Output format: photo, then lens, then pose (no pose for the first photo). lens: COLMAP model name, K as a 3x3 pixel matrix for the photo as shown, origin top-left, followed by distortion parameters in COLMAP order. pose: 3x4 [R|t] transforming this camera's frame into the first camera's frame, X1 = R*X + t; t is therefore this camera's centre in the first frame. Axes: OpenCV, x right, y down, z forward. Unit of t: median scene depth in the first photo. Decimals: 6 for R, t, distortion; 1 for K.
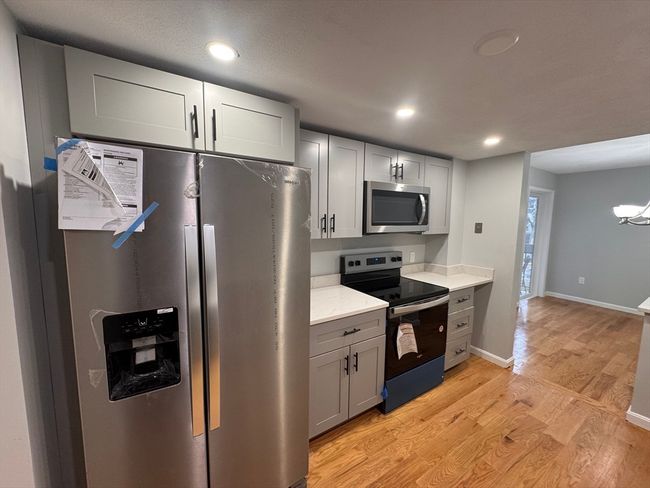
lens RADIAL K [[261.2, 0, 324.7], [0, 261.2, 244.1], [0, 0, 1]] dist [-0.002356, 0.001303]
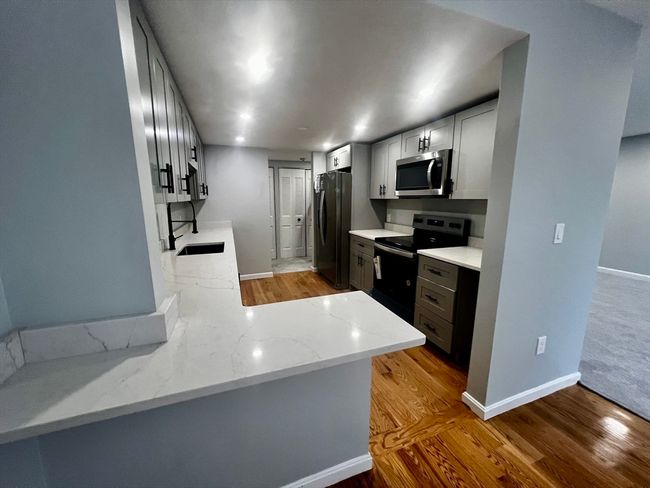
lens RADIAL K [[261.2, 0, 323.2], [0, 261.2, 244.2], [0, 0, 1]] dist [0.000951, 0.000046]
pose [[-0.221381, 0.157284, -0.962420, 1.434080], [-0.102263, 0.977722, 0.183307, -0.003688], [0.969811, 0.139001, -0.200364, 0.775112]]
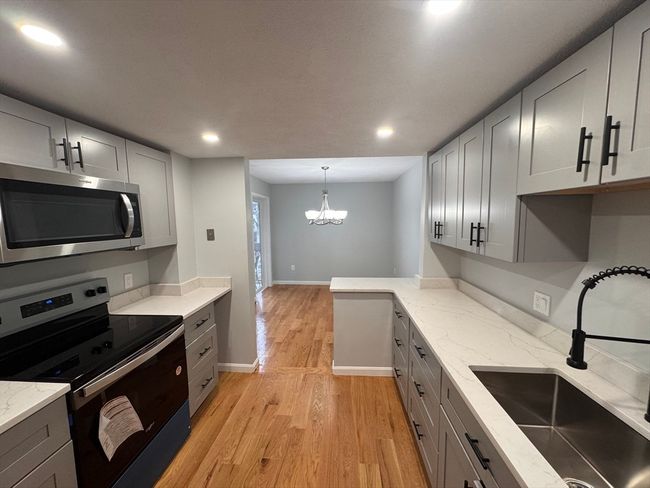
lens RADIAL K [[261.2, 0, 324.8], [0, 261.2, 246.1], [0, 0, 1]] dist [-0.002356, 0.001303]
pose [[0.601576, -0.101858, 0.792295, 0.121015], [0.102055, 0.993509, 0.050237, -0.031736], [-0.792270, 0.050636, 0.608066, 0.156429]]
